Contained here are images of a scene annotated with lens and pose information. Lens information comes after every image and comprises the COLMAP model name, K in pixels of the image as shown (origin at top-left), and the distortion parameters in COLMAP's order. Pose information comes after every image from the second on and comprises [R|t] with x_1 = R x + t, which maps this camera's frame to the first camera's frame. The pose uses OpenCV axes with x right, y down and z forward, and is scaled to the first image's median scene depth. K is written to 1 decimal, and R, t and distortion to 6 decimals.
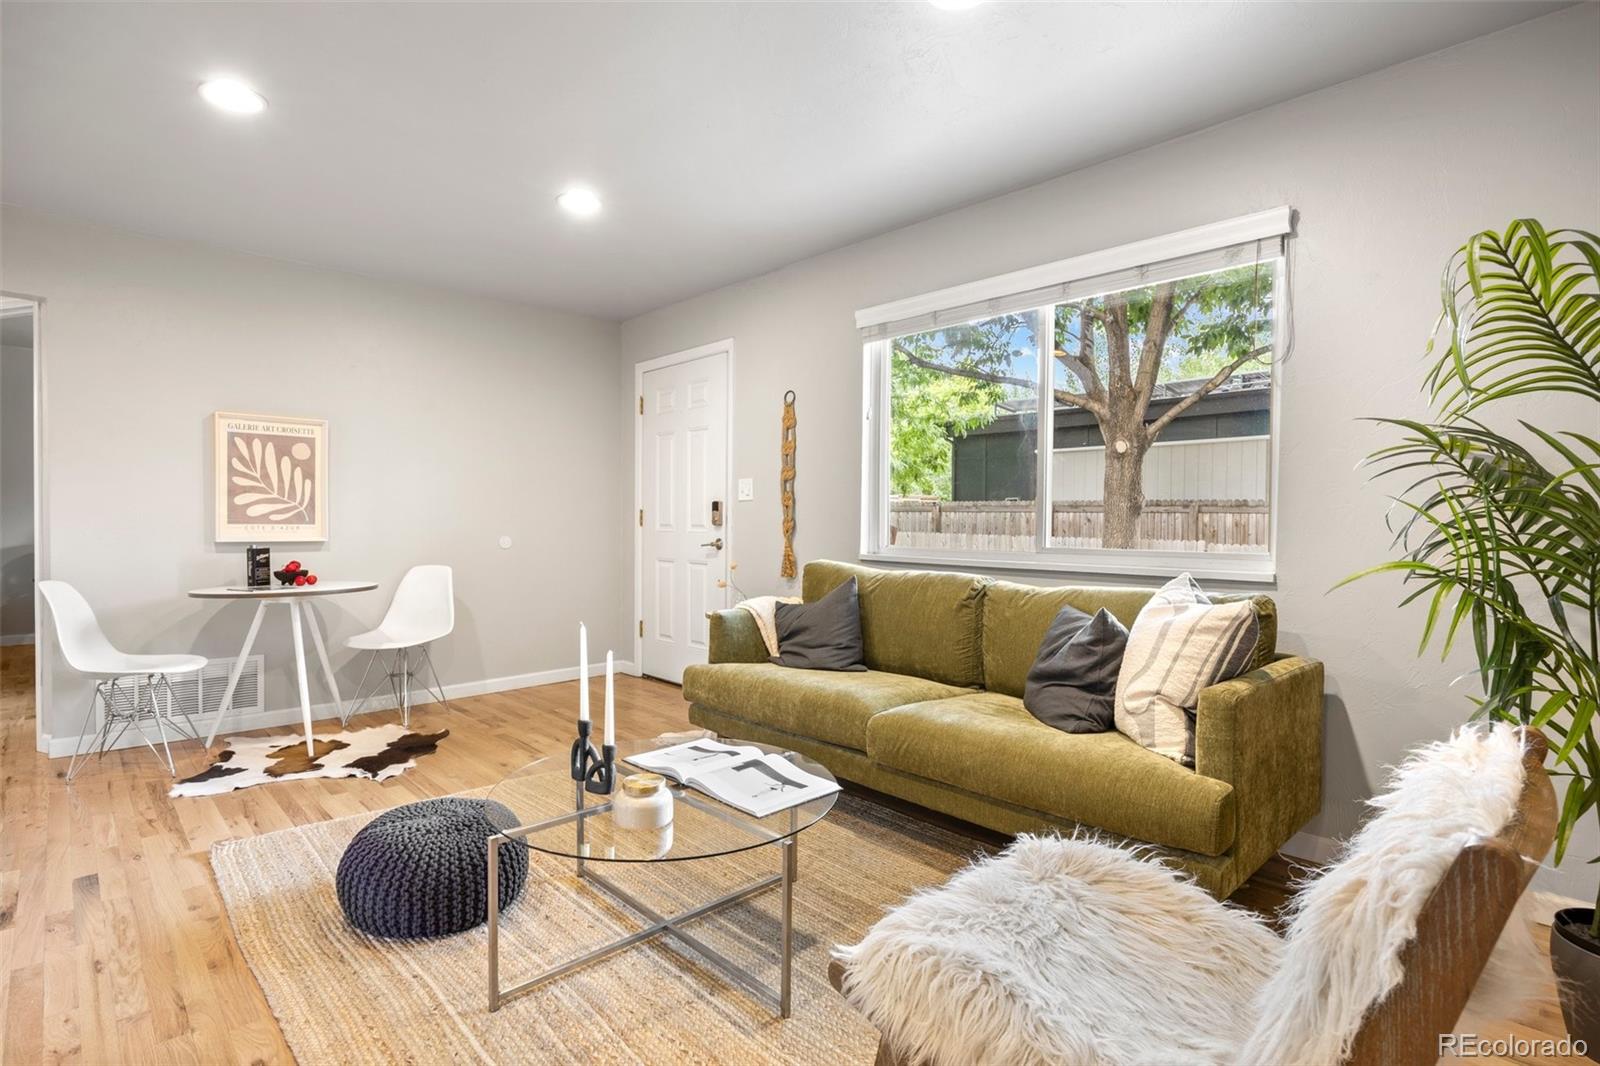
lens RADIAL K [[798.3, 0, 799.2], [0, 798.3, 535.2], [0, 0, 1]] dist [-0.004897, -0.001742]
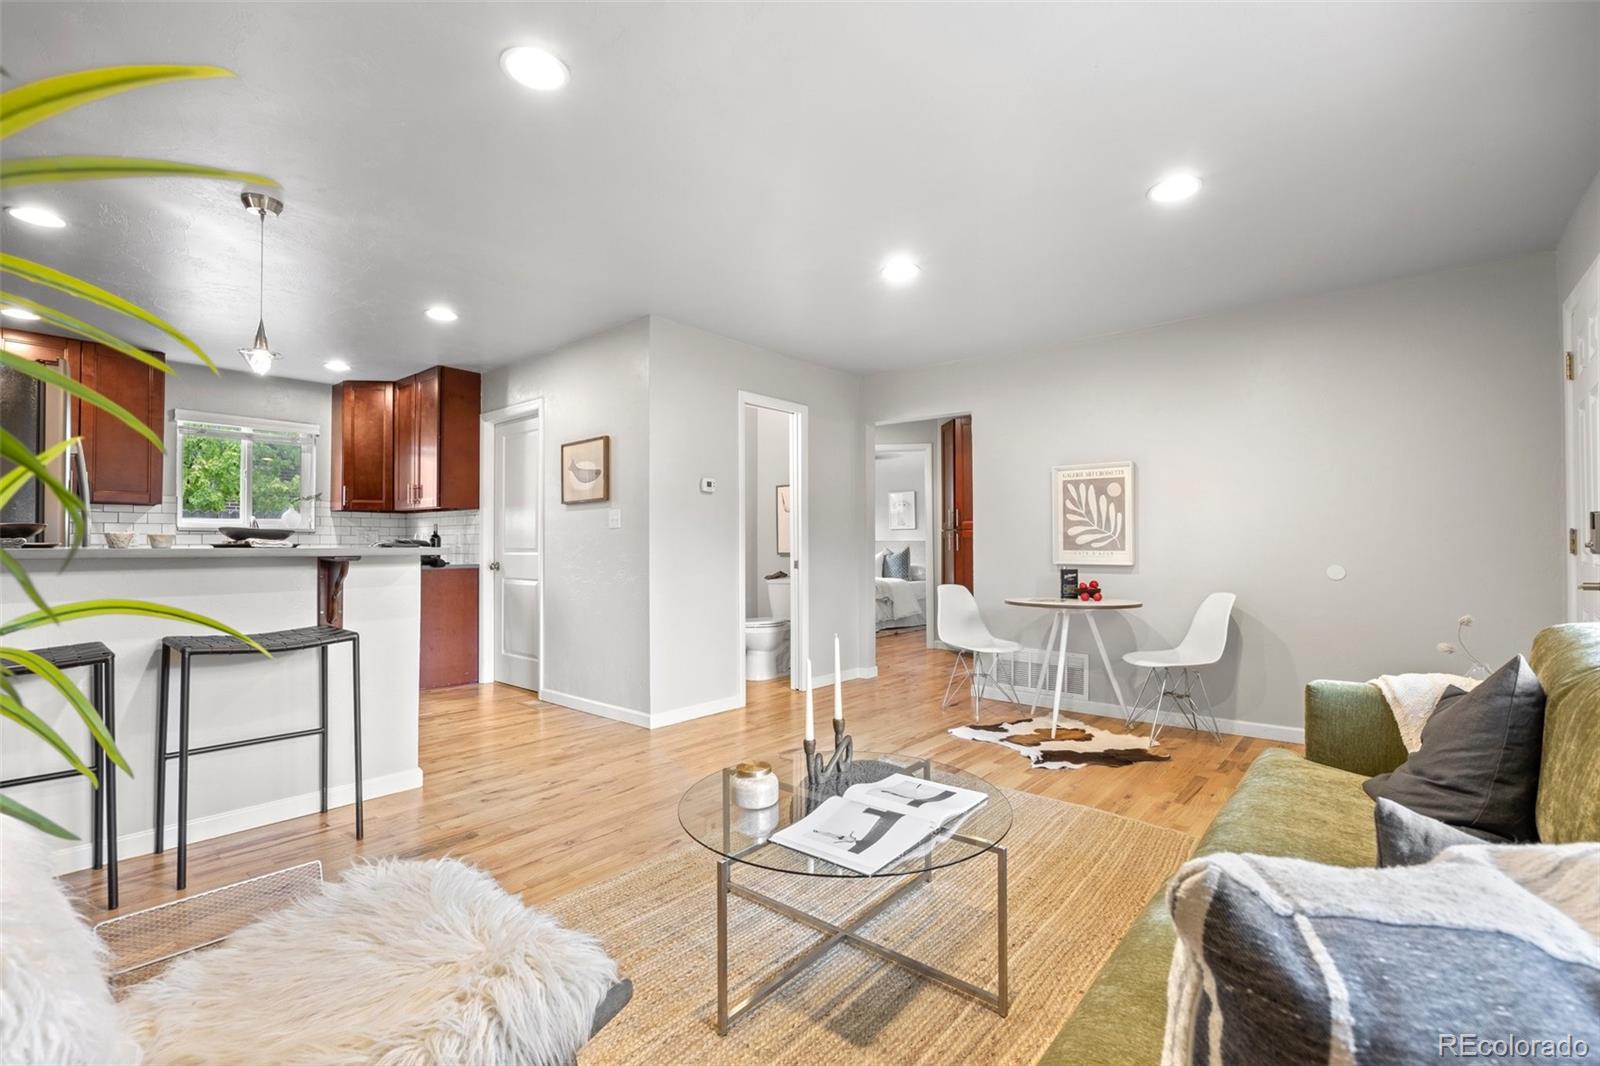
lens RADIAL K [[704.1, 0, 792.0], [0, 704.1, 536.6], [0, 0, 1]] dist [-0.001237, 0.000105]
pose [[0.100993, -0.018018, -0.994724, 0.398463], [-0.015700, 0.999683, -0.019701, -0.006674], [0.994763, 0.017607, 0.100679, 0.438198]]
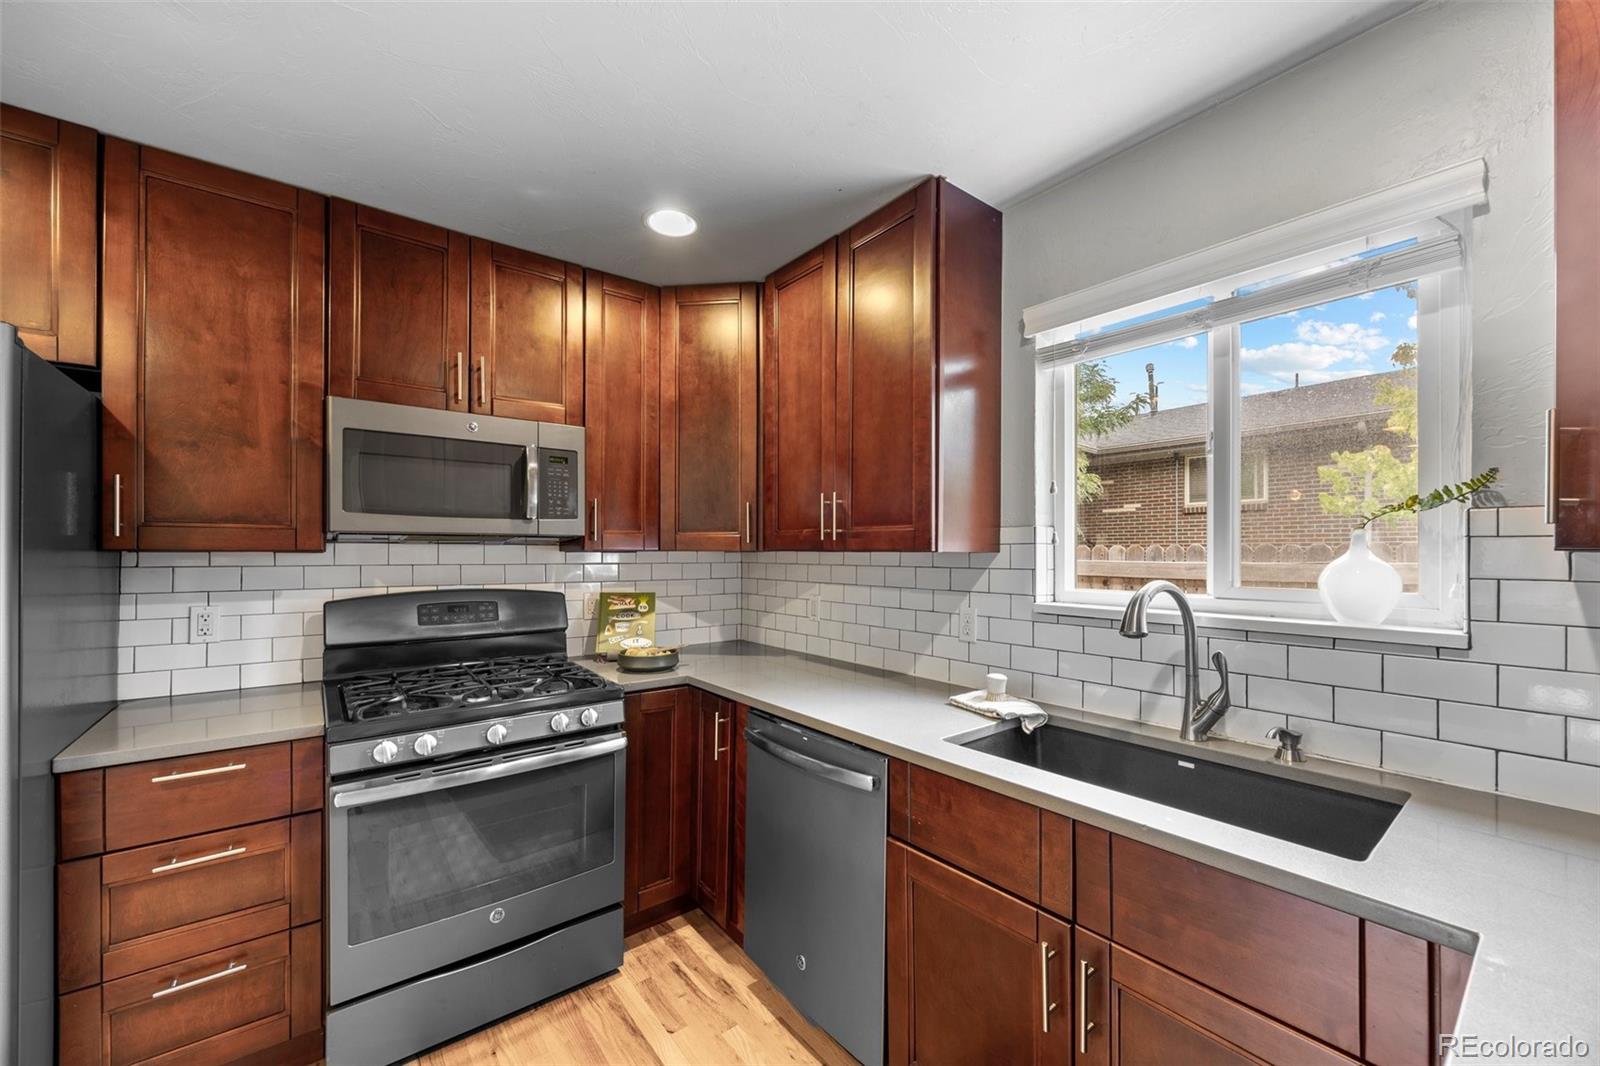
lens RADIAL K [[619.1, 0, 798.3], [0, 619.1, 552.2], [0, 0, 1]] dist [-0.003613, -0.000118]
pose [[-0.995675, -0.006136, 0.092704, -0.923304], [-0.004784, 0.999879, 0.014793, -0.078805], [-0.092784, 0.014286, -0.995584, -0.109302]]
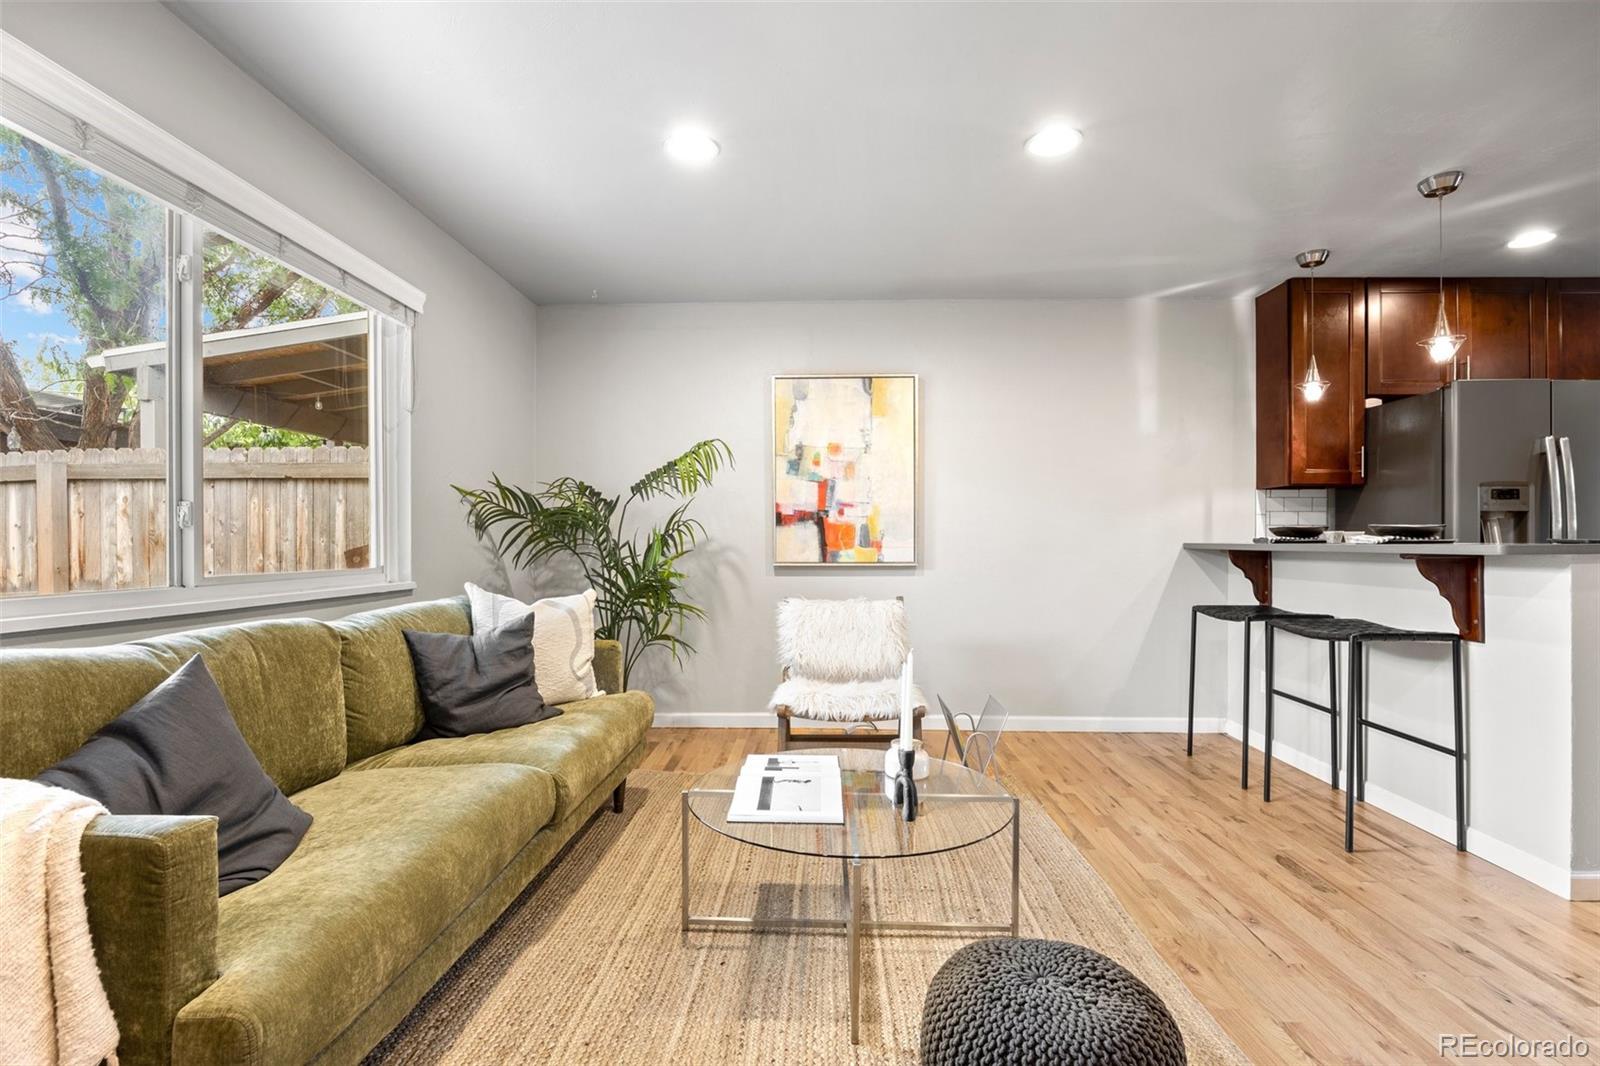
lens RADIAL K [[744.7, 0, 800.5], [0, 744.7, 543.1], [0, 0, 1]] dist [-0.016427, 0.000693]
pose [[-0.700958, -0.007921, 0.713159, -0.433012], [0.006946, 0.999815, 0.017932, -0.019015], [-0.713169, 0.017523, -0.700773, 0.912096]]
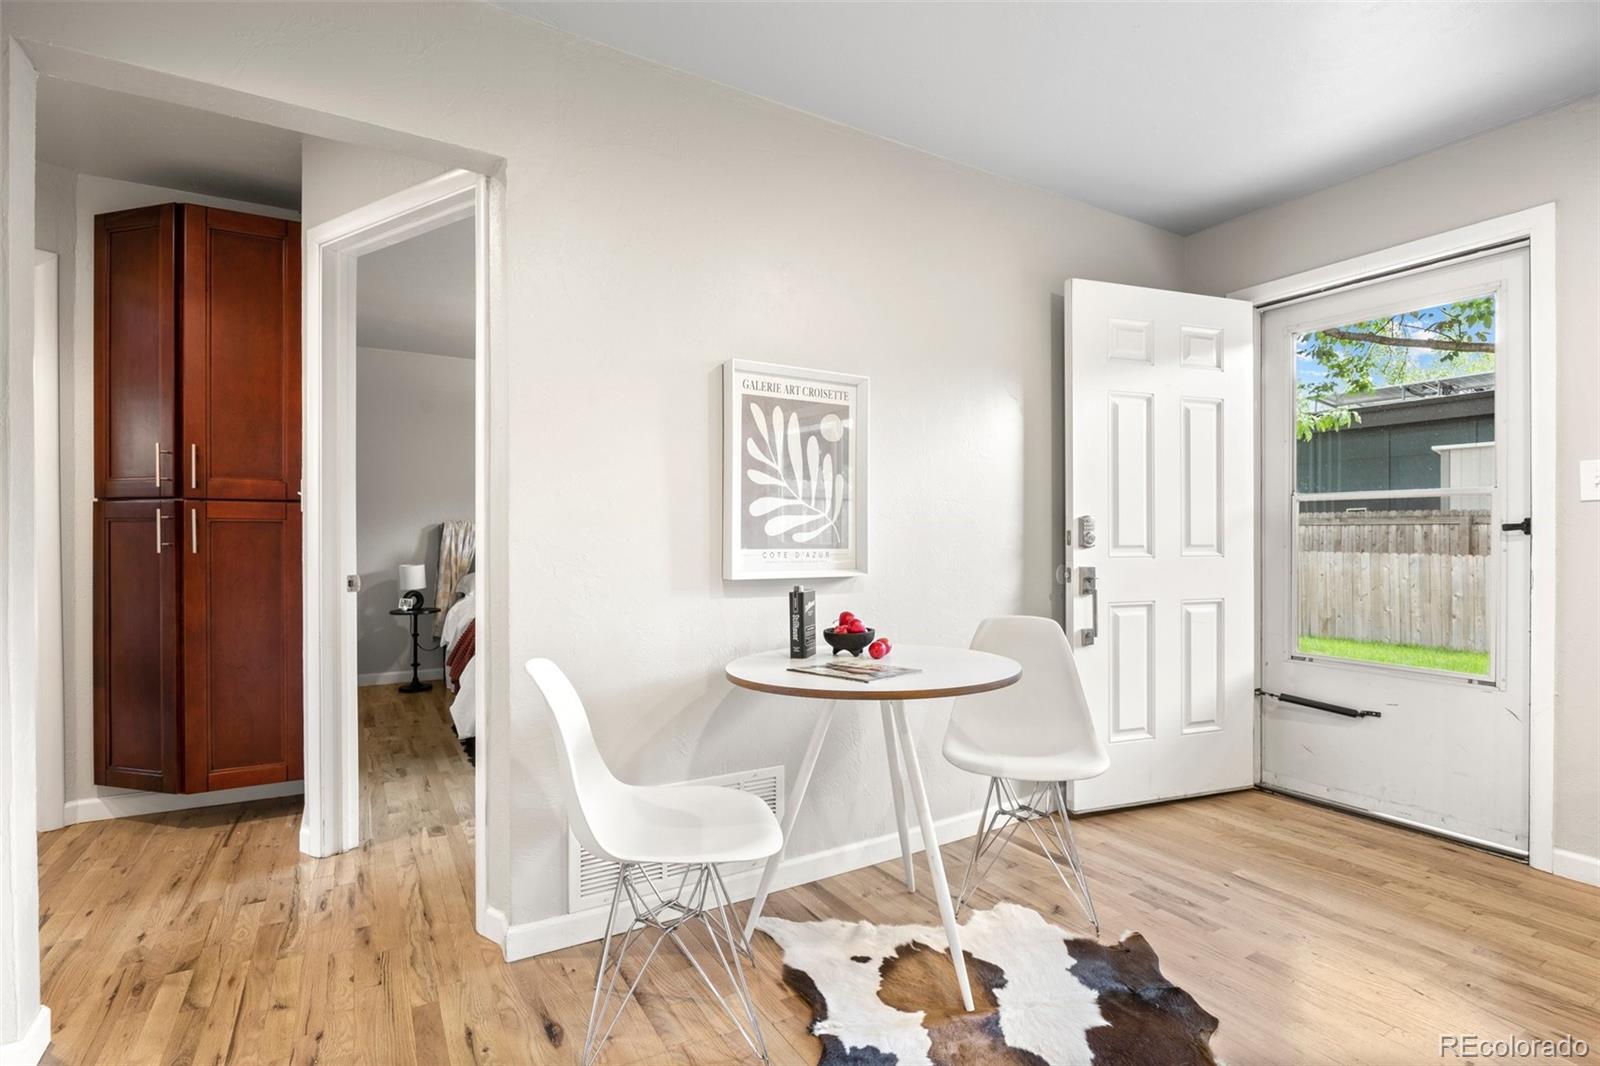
lens RADIAL K [[744.7, 0, 796.8], [0, 744.7, 538.9], [0, 0, 1]] dist [-0.016427, 0.000693]
pose [[0.975774, -0.010126, -0.218546, -0.559444], [0.005730, 0.999769, -0.020735, -0.009636], [0.218706, 0.018980, 0.975606, 0.468313]]
